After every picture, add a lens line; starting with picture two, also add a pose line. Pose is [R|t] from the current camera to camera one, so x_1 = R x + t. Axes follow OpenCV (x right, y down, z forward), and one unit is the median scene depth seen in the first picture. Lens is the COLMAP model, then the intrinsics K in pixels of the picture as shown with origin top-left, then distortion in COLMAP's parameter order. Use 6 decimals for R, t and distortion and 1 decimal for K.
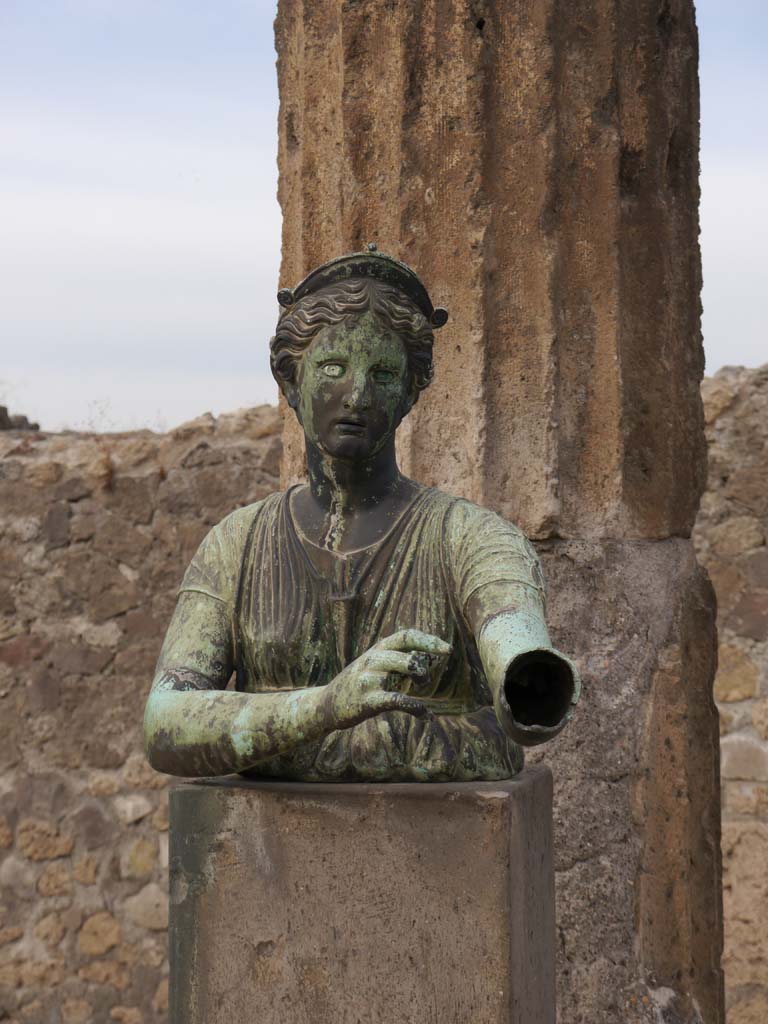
lens RADIAL K [[2208.0, 0, 386.5], [0, 2208.0, 513.3], [0, 0, 1]] dist [0.154316, 0.000000]
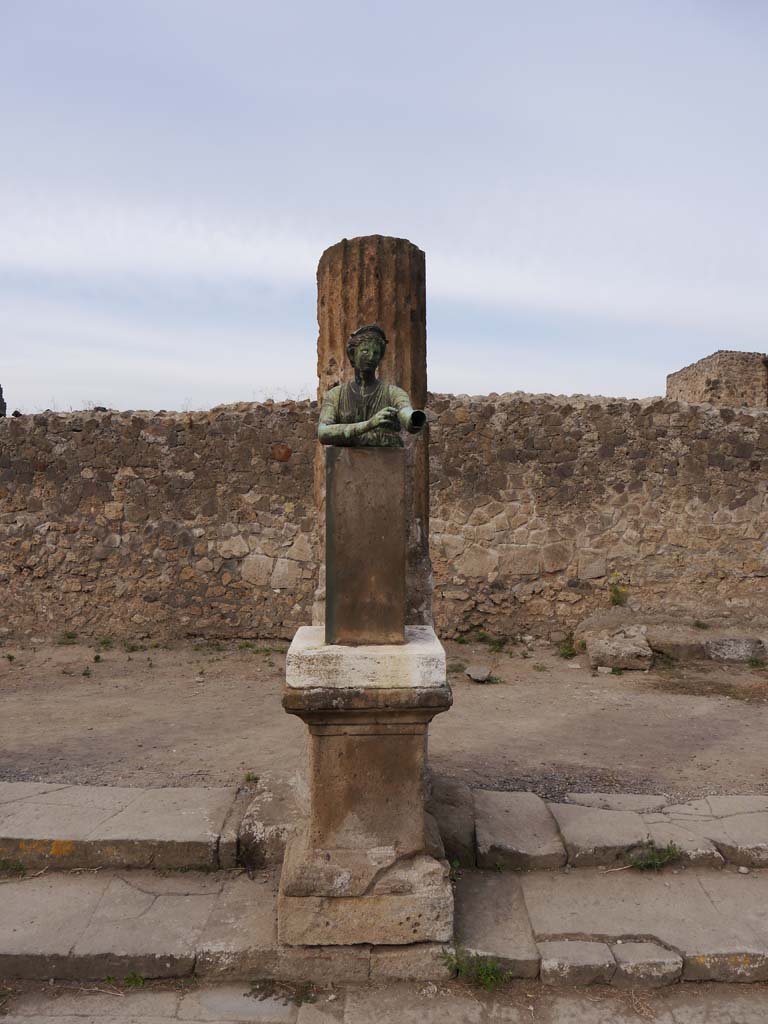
lens RADIAL K [[847.8, 0, 385.9], [0, 847.8, 520.3], [0, 0, 1]] dist [-0.042562, 0.024640]
pose [[0.980519, 0.005538, 0.196345, -0.235823], [-0.015755, 0.998599, 0.050510, 0.138562], [-0.195790, -0.052619, 0.979233, -0.501119]]
